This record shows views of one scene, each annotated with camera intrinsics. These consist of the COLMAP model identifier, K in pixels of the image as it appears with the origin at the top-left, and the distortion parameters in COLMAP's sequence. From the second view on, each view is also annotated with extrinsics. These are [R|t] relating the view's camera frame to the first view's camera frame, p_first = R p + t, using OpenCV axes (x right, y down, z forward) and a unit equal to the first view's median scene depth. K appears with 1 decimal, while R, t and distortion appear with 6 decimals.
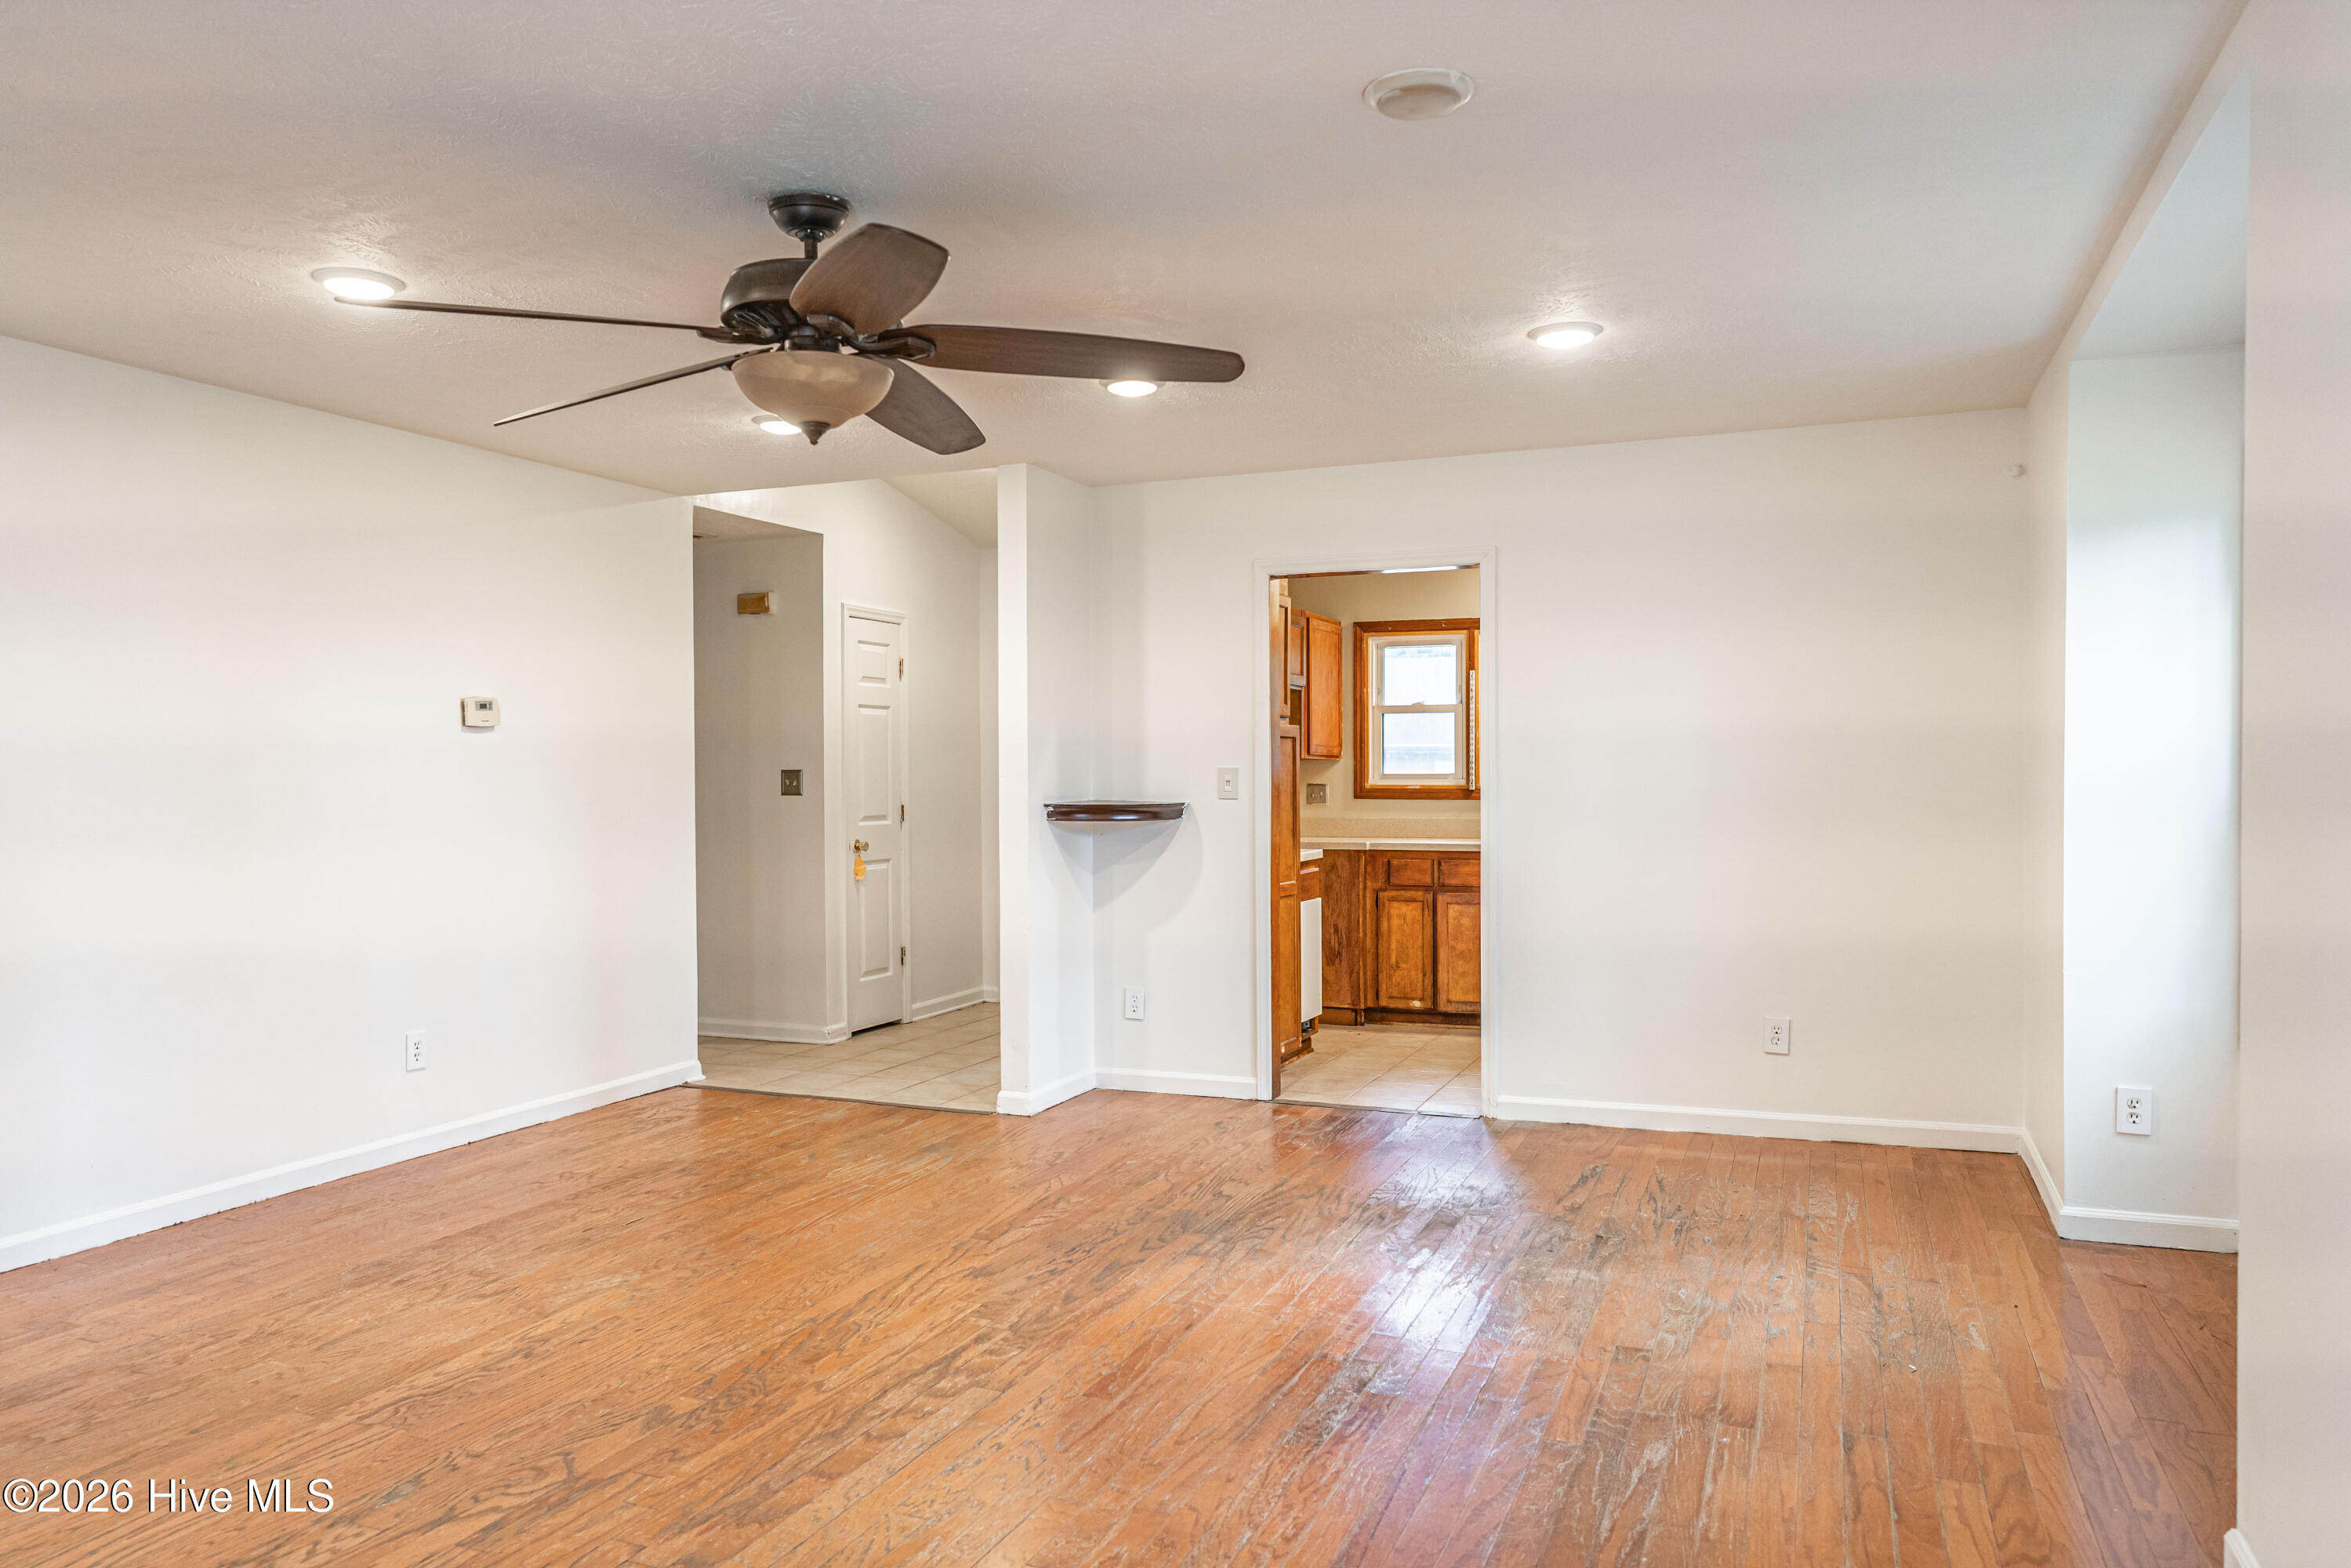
lens RADIAL K [[1569.0, 0, 1173.4], [0, 1569.0, 809.5], [0, 0, 1]] dist [-0.003511, 0.006294]
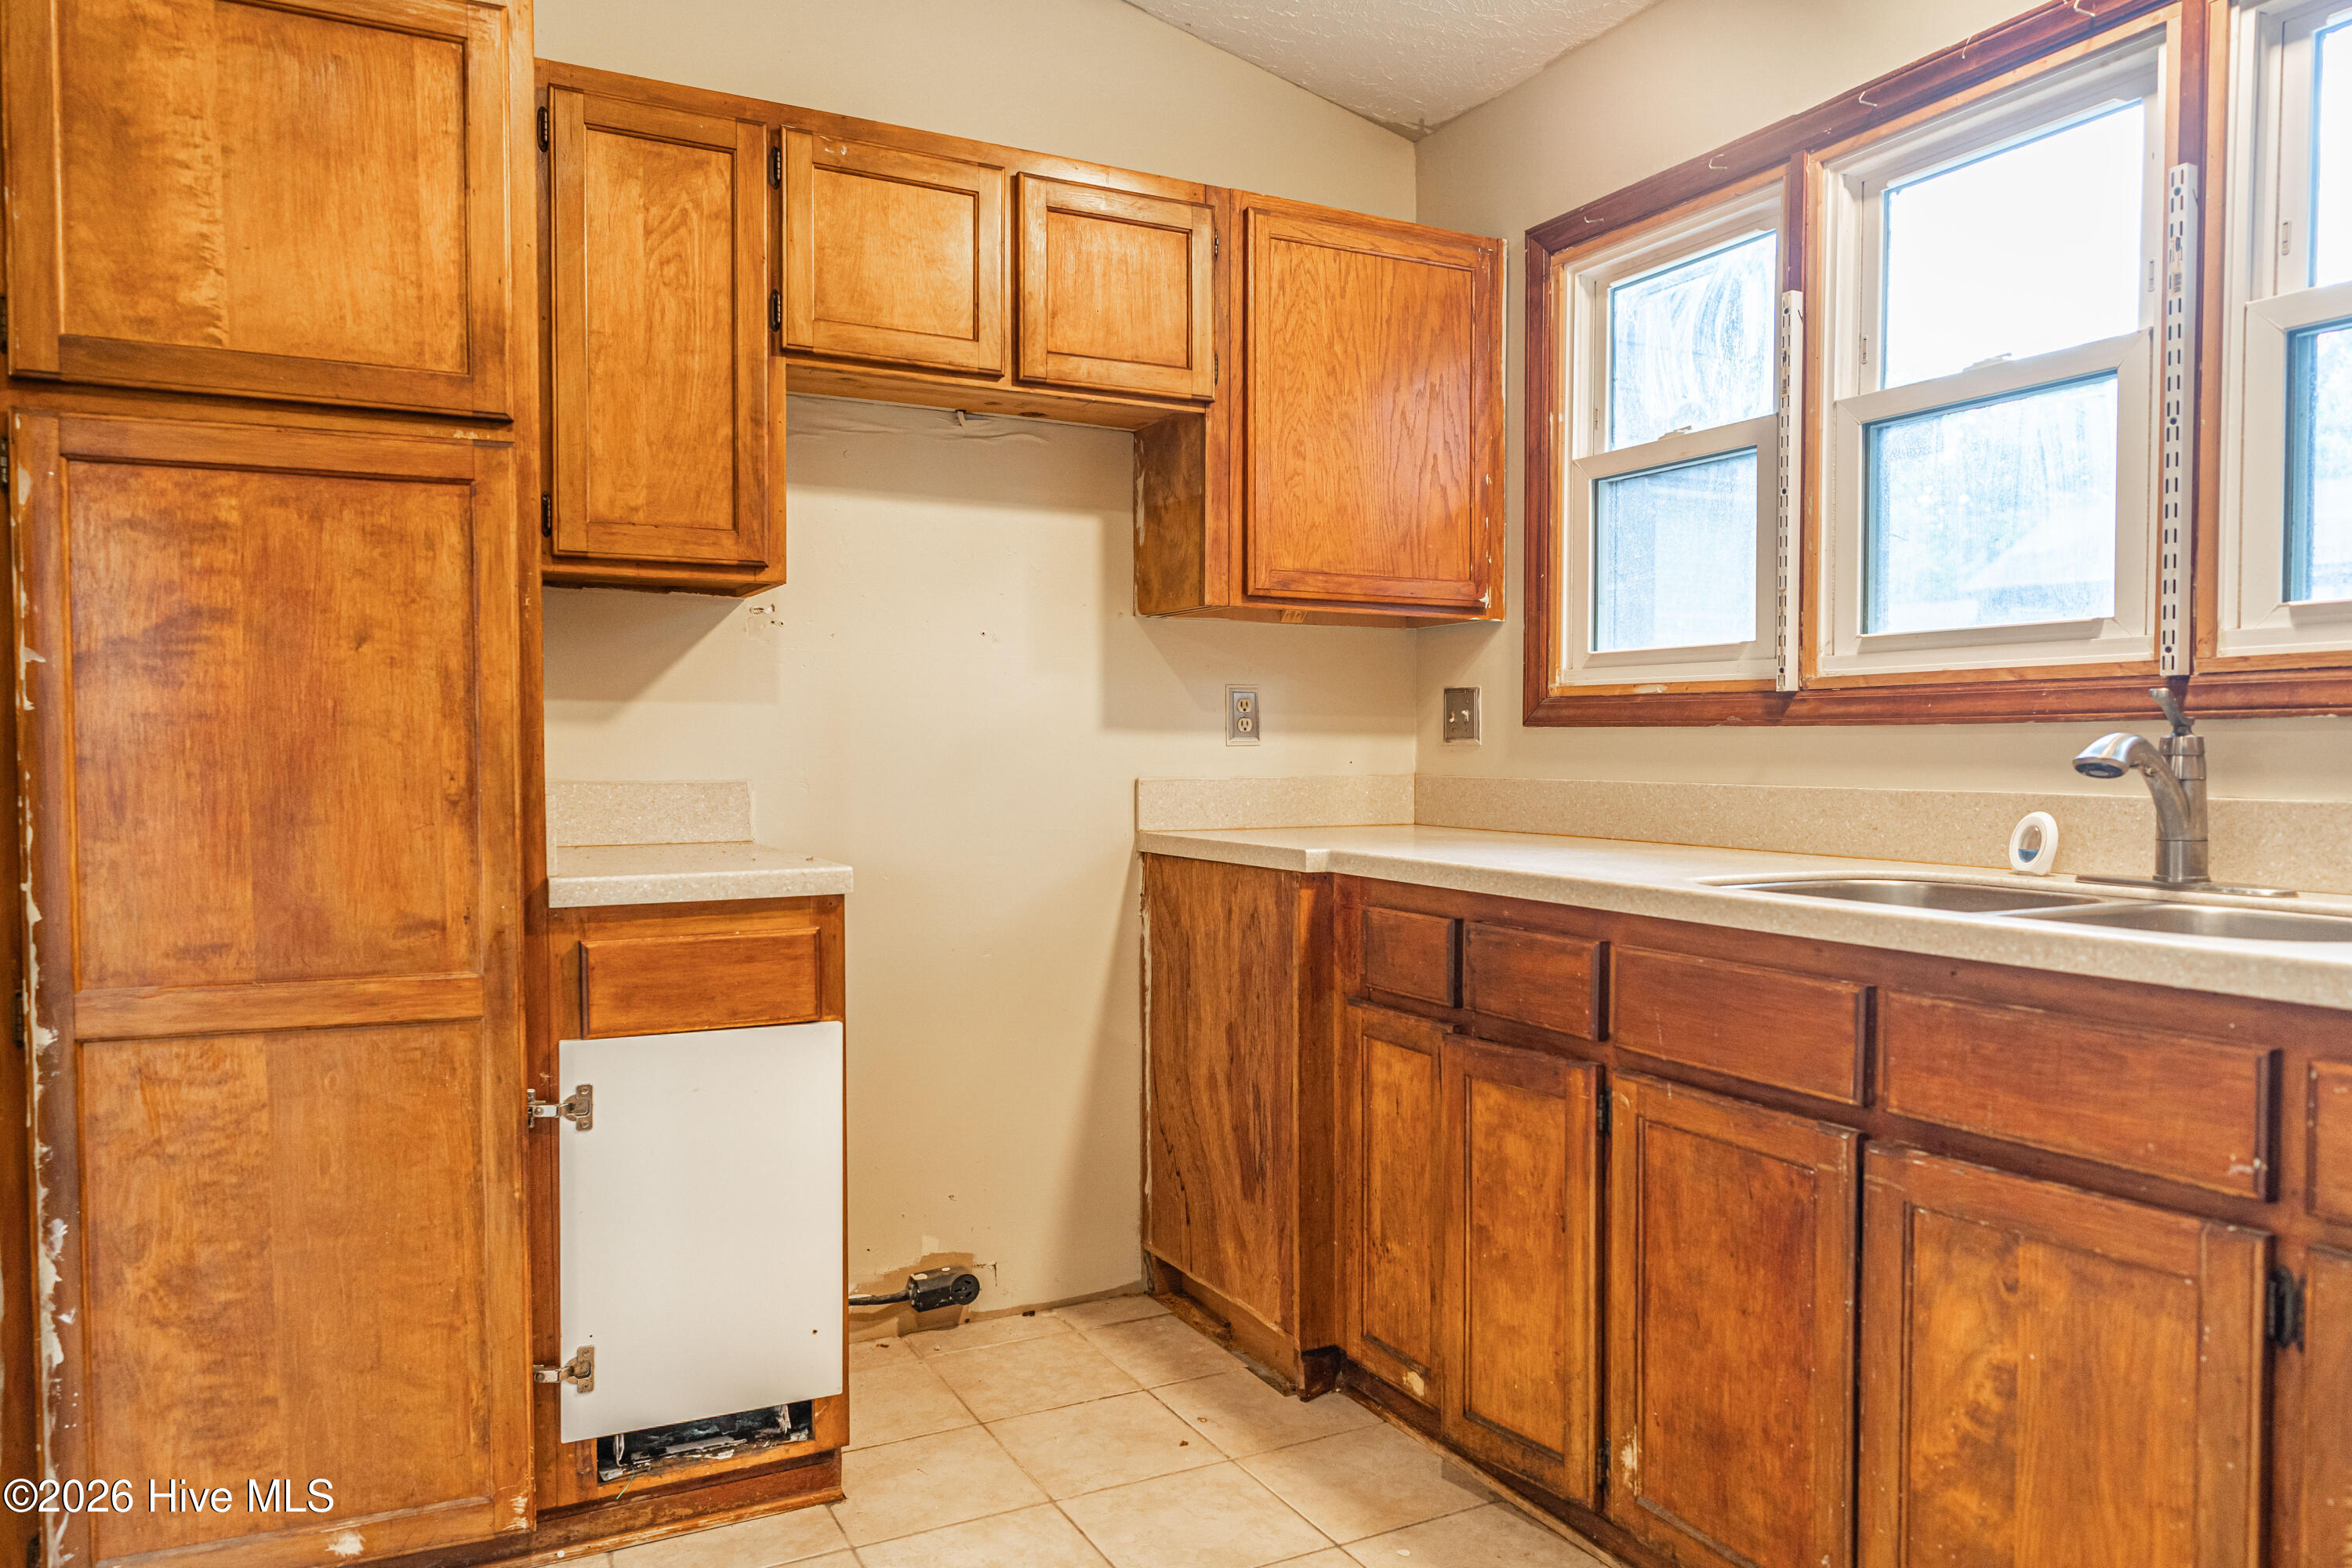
lens RADIAL K [[1569.6, 0, 1165.6], [0, 1569.6, 796.7], [0, 0, 1]] dist [-0.003511, 0.006294]
pose [[0.767169, 0.028426, -0.640815, 0.590400], [-0.019055, 0.999587, 0.021528, 0.006694], [0.641162, -0.004305, 0.767393, 1.393988]]
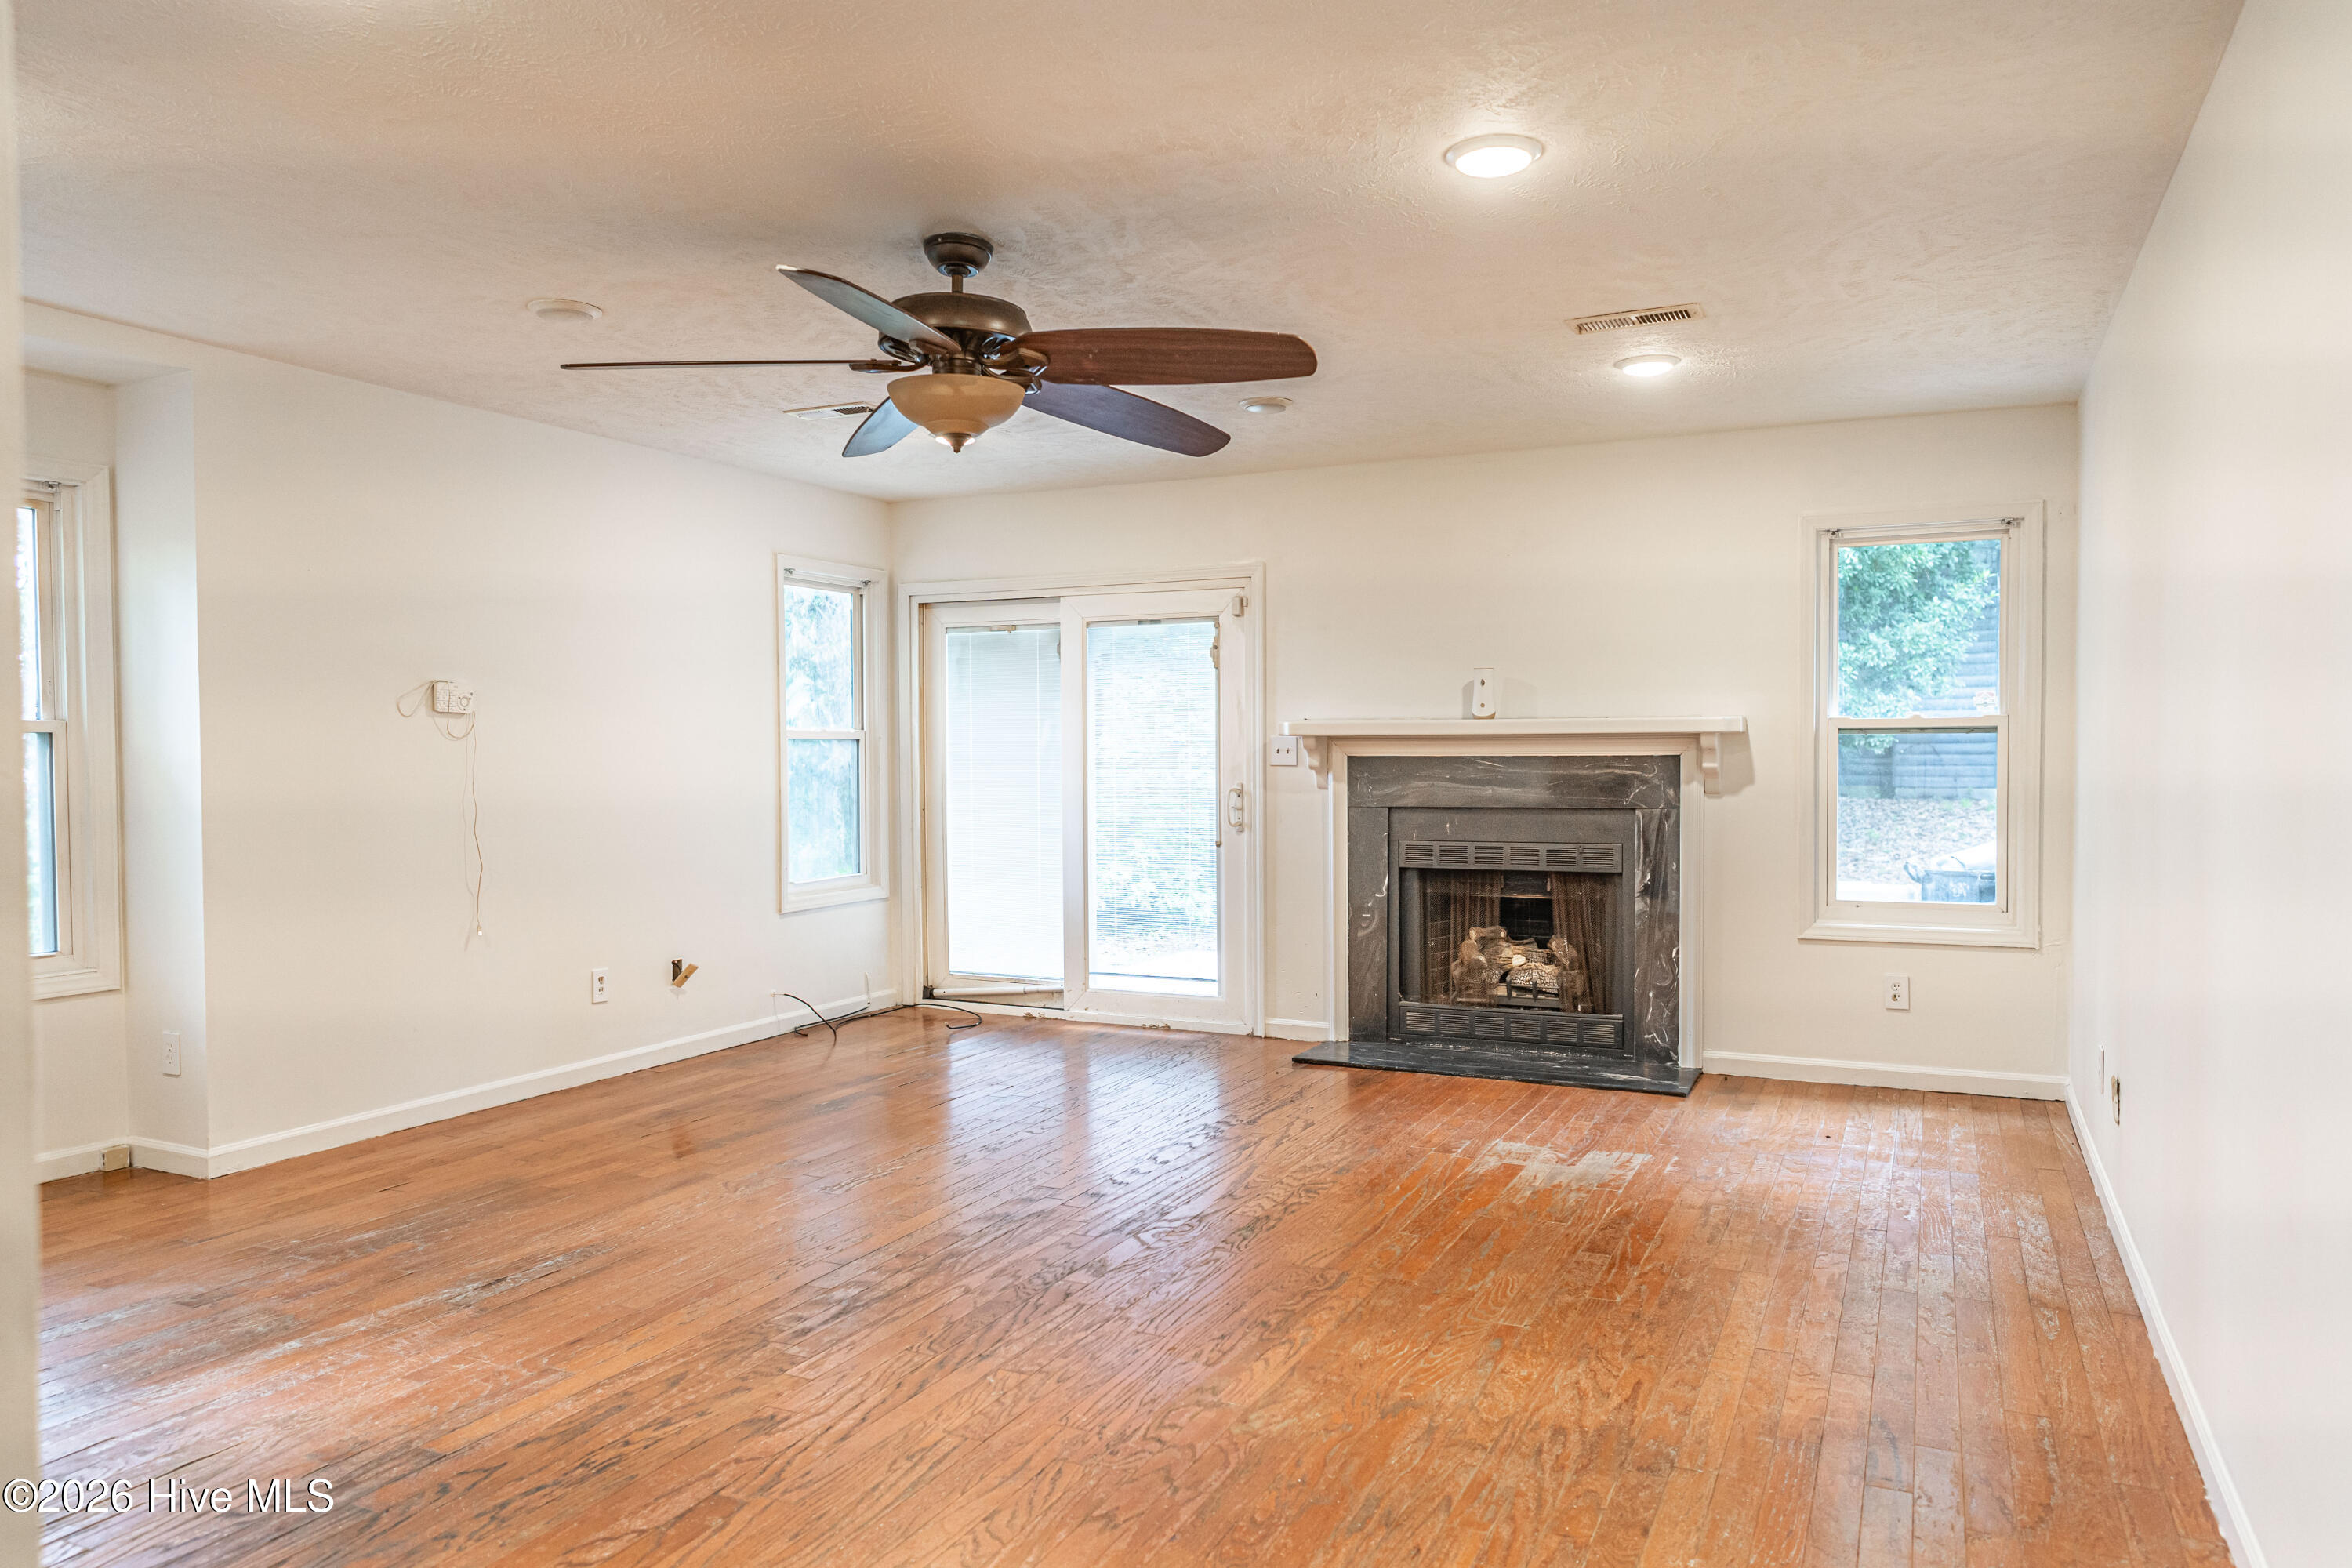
lens RADIAL K [[1569.6, 0, 1165.8], [0, 1569.6, 782.0], [0, 0, 1]] dist [-0.003511, 0.006294]
pose [[-0.998352, 0.010453, 0.056426, -0.343482], [0.013001, 0.998903, 0.044987, -0.030593], [-0.055894, 0.045647, -0.997393, 1.654126]]
